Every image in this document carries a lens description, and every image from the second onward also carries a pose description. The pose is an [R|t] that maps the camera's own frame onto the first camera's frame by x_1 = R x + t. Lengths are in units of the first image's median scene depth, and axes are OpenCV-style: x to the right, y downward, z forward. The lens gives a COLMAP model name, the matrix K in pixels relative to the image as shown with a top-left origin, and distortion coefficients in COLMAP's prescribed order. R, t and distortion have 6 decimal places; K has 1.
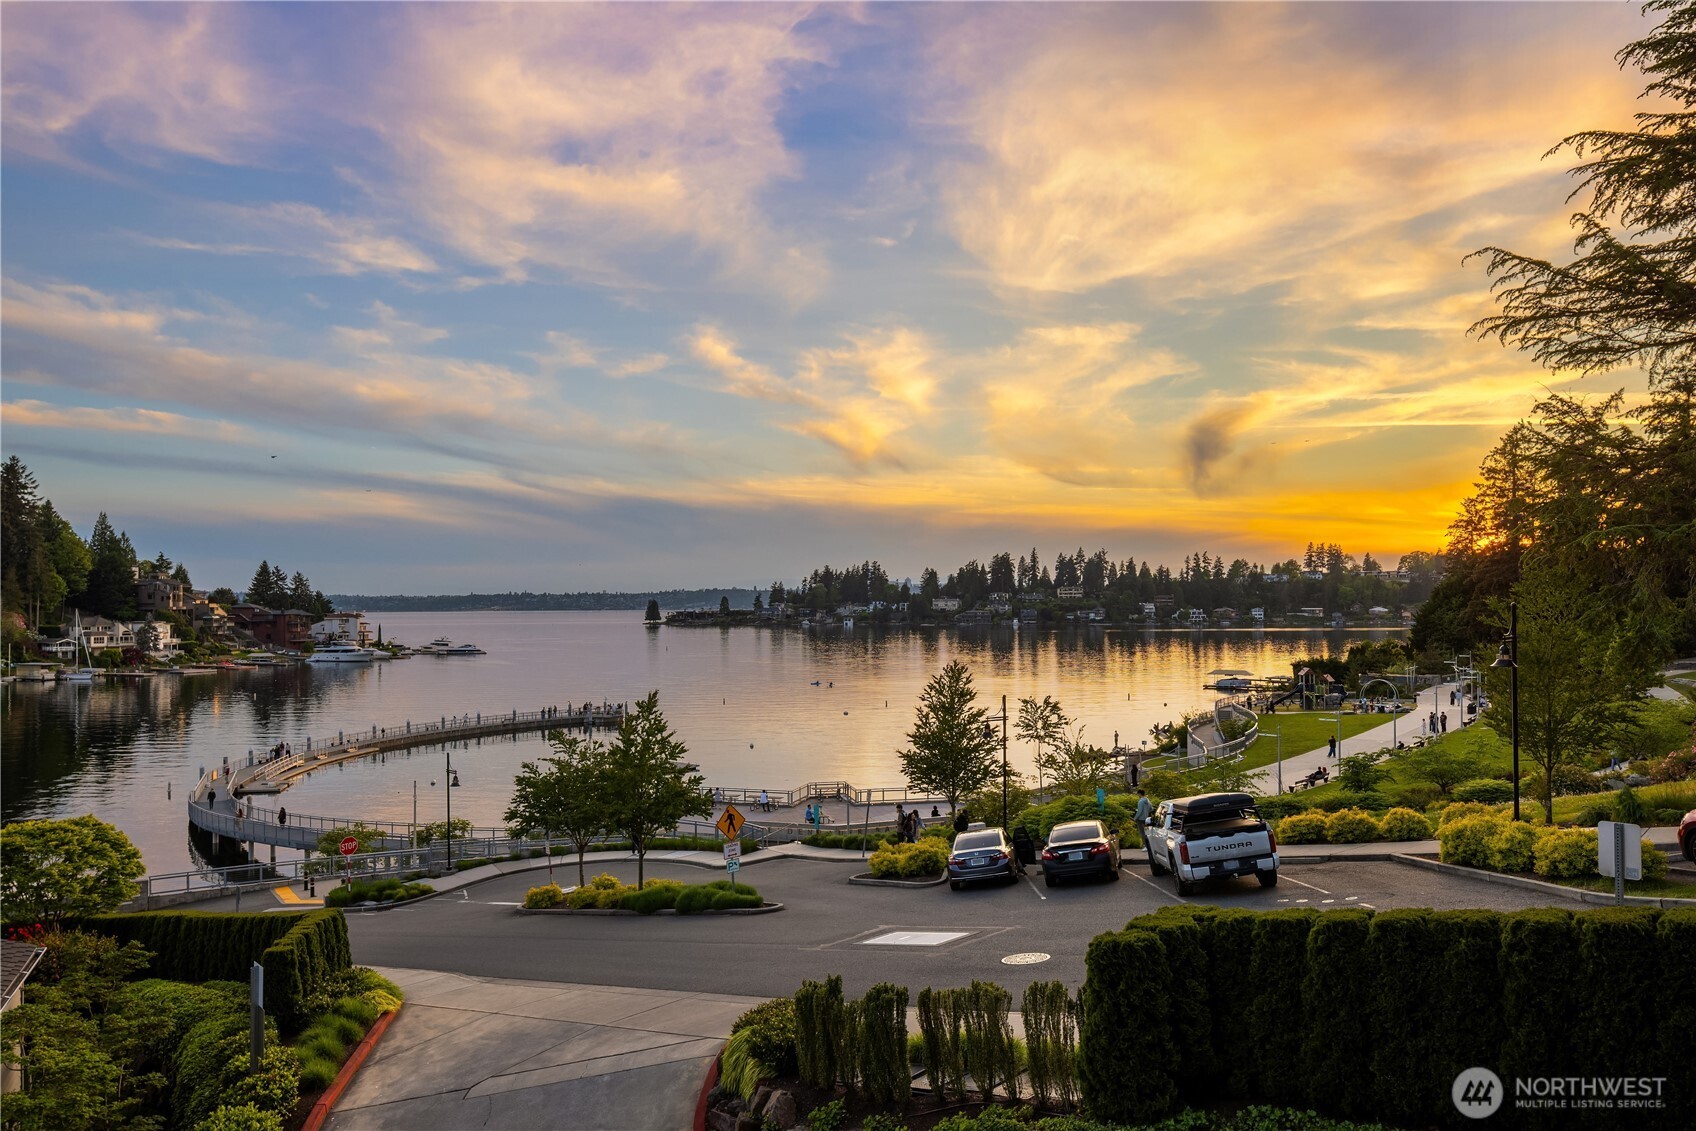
lens RADIAL K [[1162.7, 0, 850.0], [0, 1162.7, 631.3], [0, 0, 1]] dist [-0.007193, 0.001356]
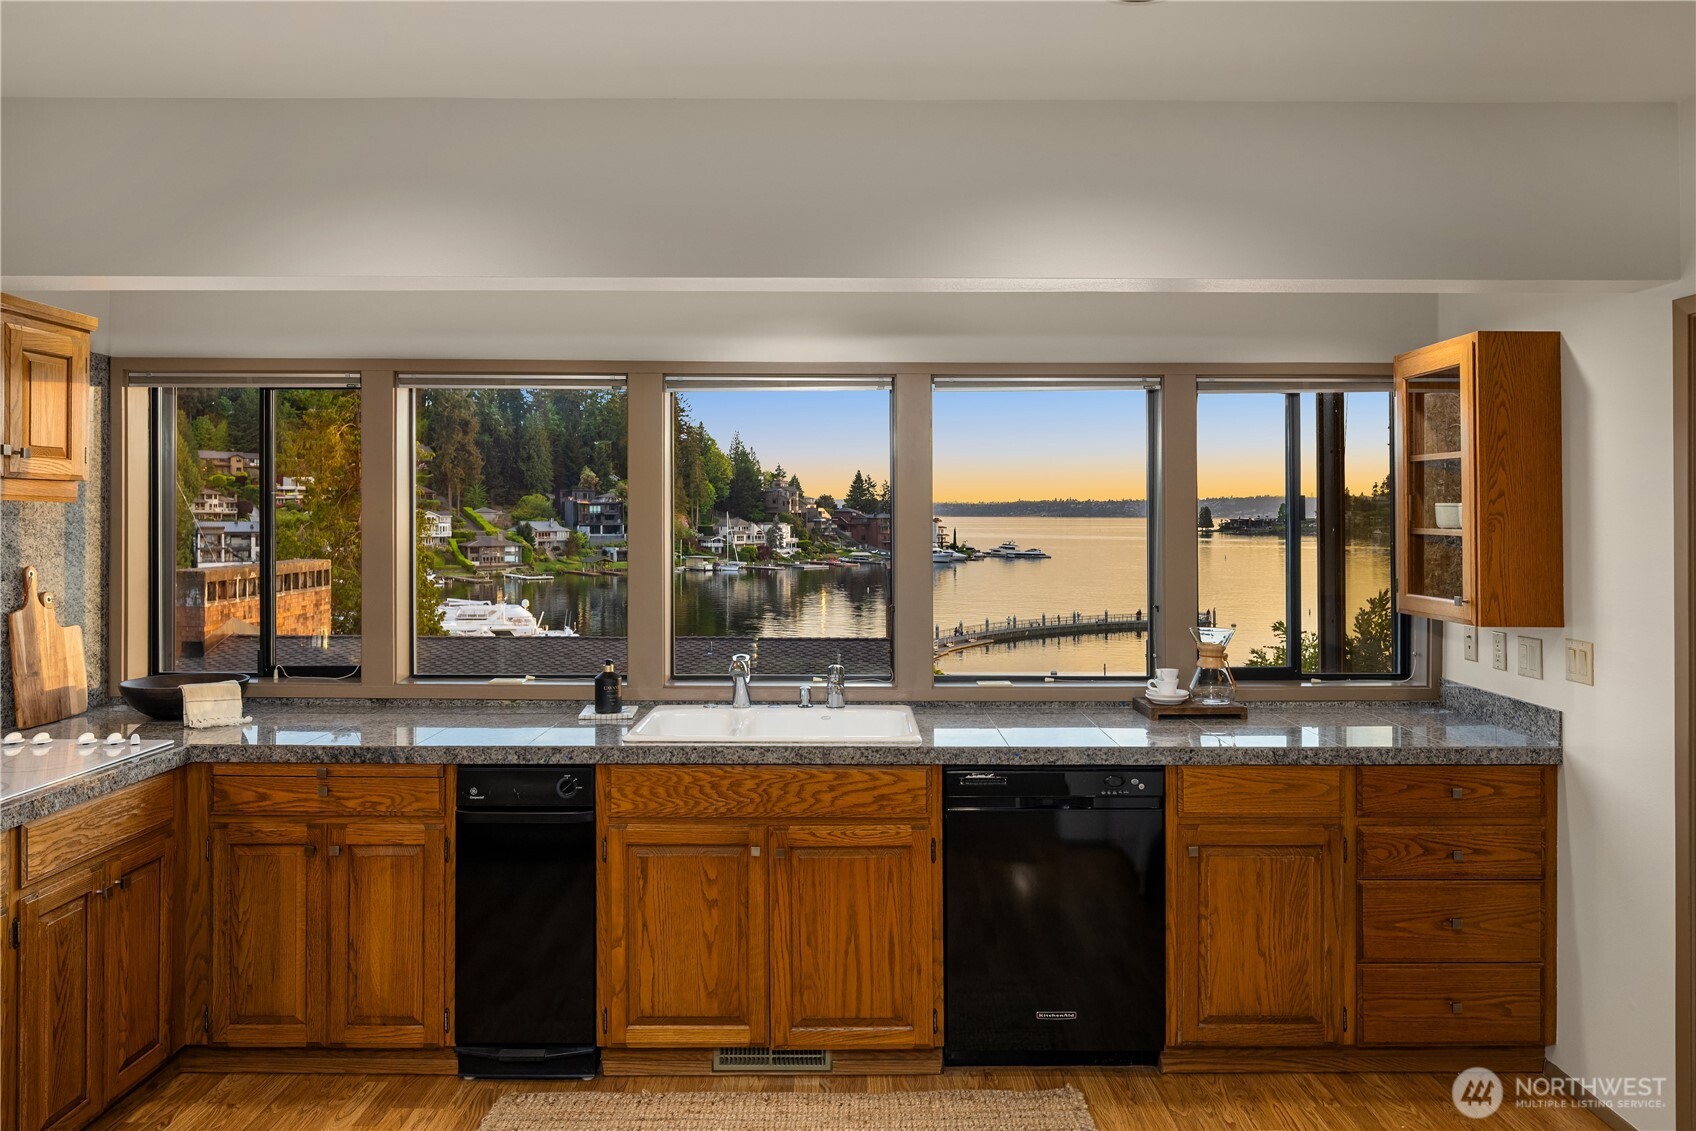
lens RADIAL K [[1162.7, 0, 871.8], [0, 1162.7, 500.3], [0, 0, 1]] dist [-0.007193, 0.001356]
pose [[0.900863, 0.003032, -0.434093, -0.041867], [-0.017047, 0.999451, -0.028395, 0.001708], [0.433768, 0.032980, 0.900421, -0.070430]]
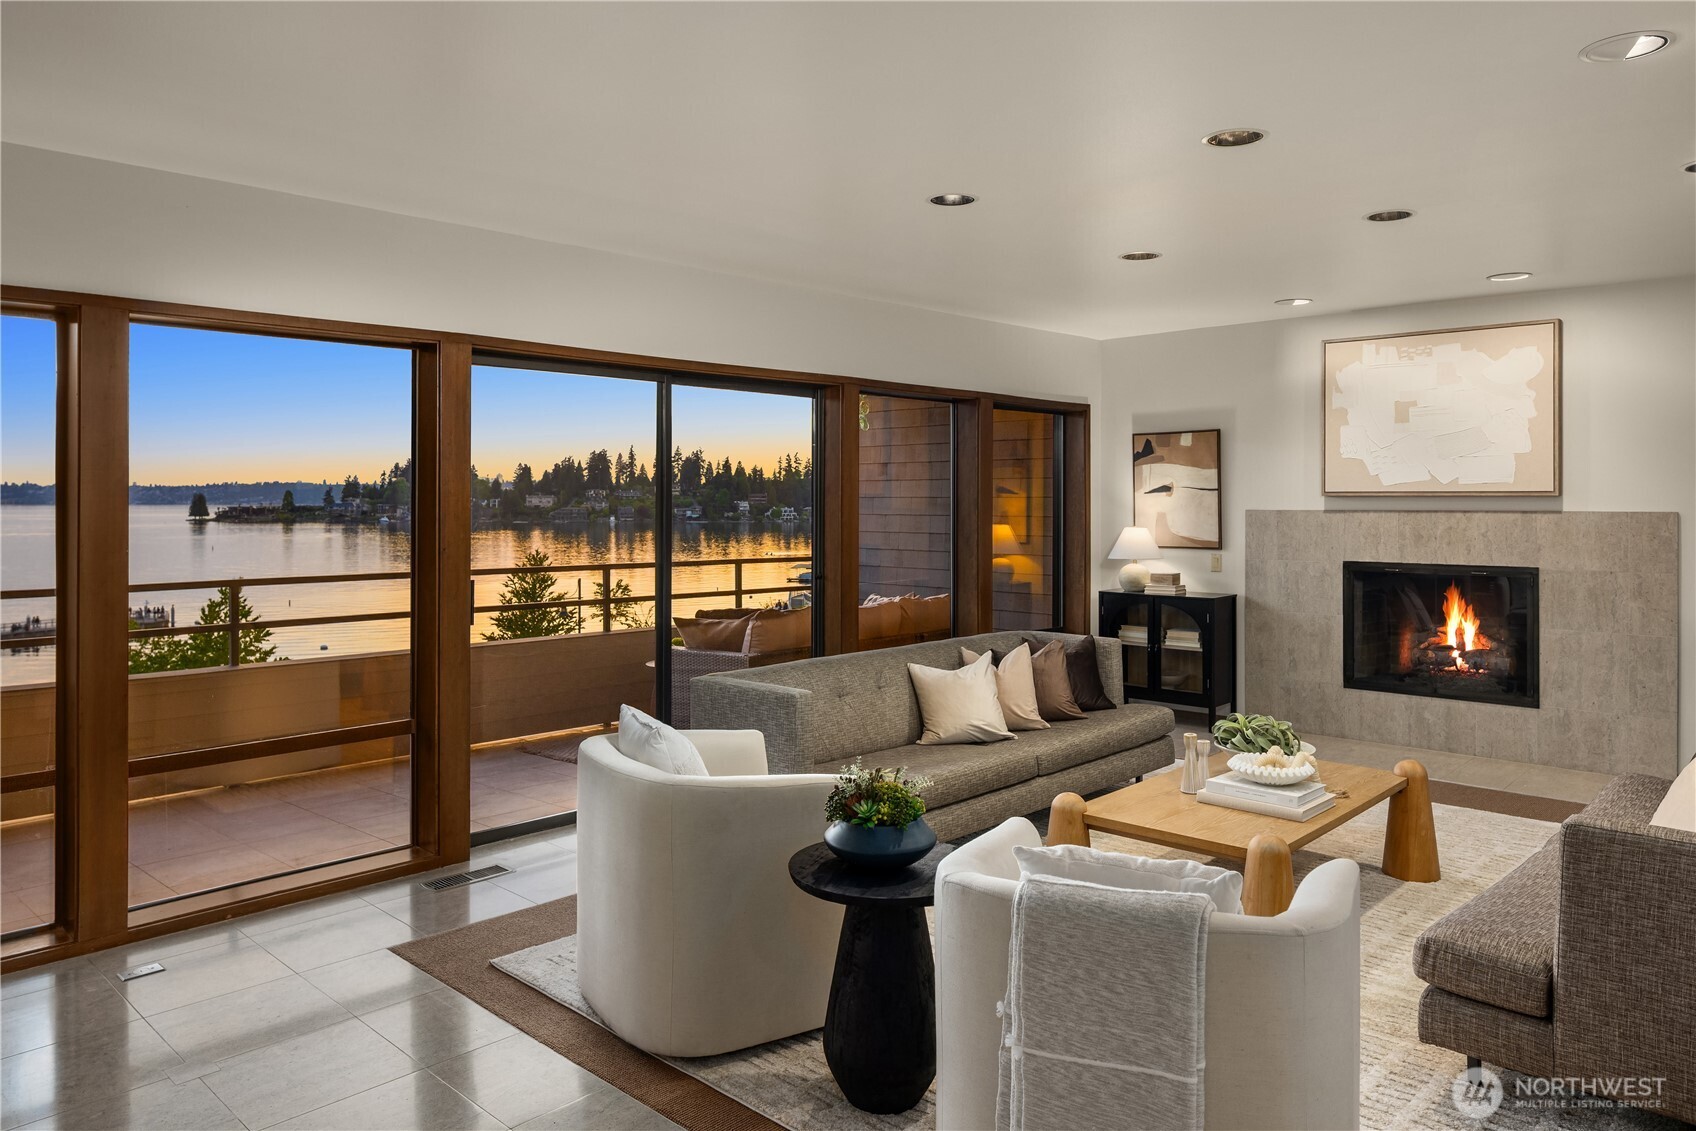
lens RADIAL K [[1162.7, 0, 856.0], [0, 1162.7, 499.4], [0, 0, 1]] dist [-0.007193, 0.001356]
pose [[0.937835, 0.009625, 0.346947, -0.003440], [-0.000803, 0.999673, -0.025561, 0.002172], [-0.347080, 0.023693, 0.937536, -0.056144]]
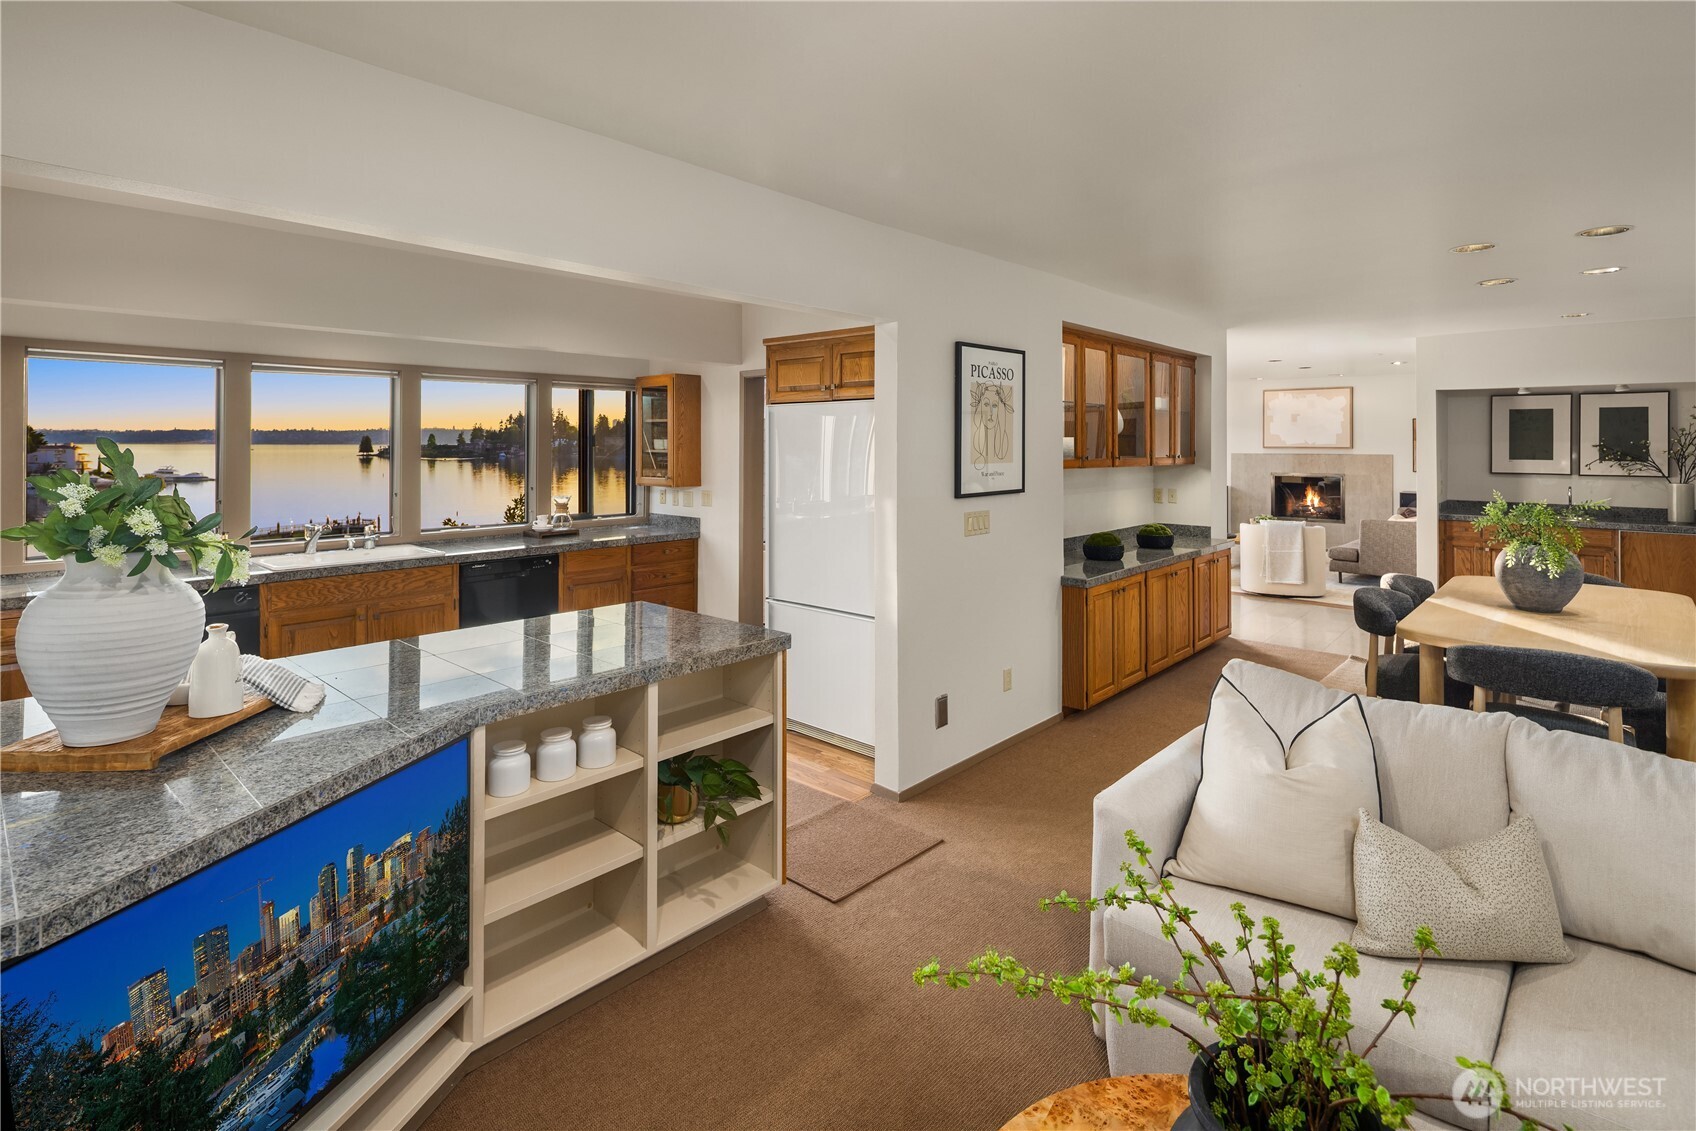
lens RADIAL K [[816.8, 0, 855.8], [0, 816.8, 433.1], [0, 0, 1]] dist [0.001968, -0.000440]
pose [[0.932293, 0.010132, 0.361562, -0.048345], [0.002095, 0.999440, -0.033408, 0.002029], [-0.361698, 0.031904, 0.931749, -0.089568]]
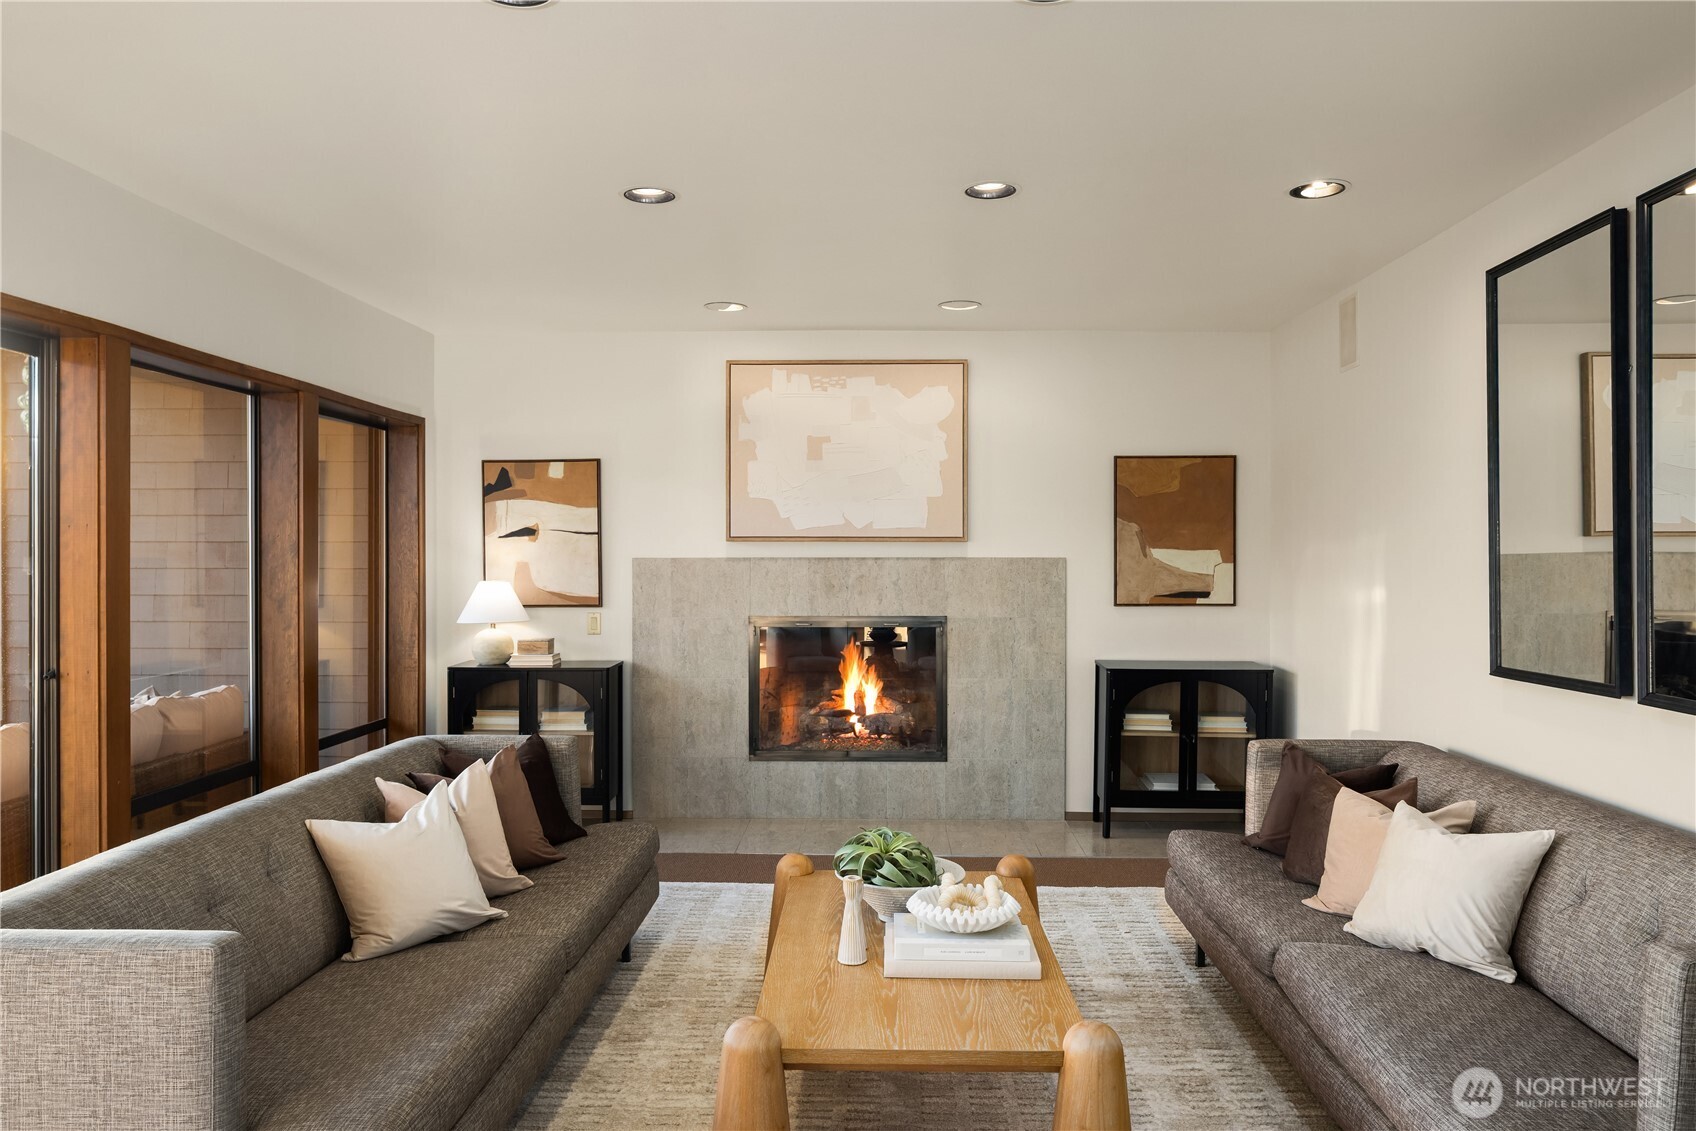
lens RADIAL K [[1162.7, 0, 852.6], [0, 1162.7, 561.0], [0, 0, 1]] dist [-0.007193, 0.001356]
pose [[0.473814, 0.004495, 0.880613, -0.002986], [0.015793, 0.999783, -0.013601, 0.002122], [-0.880483, 0.020352, 0.473640, -0.039700]]
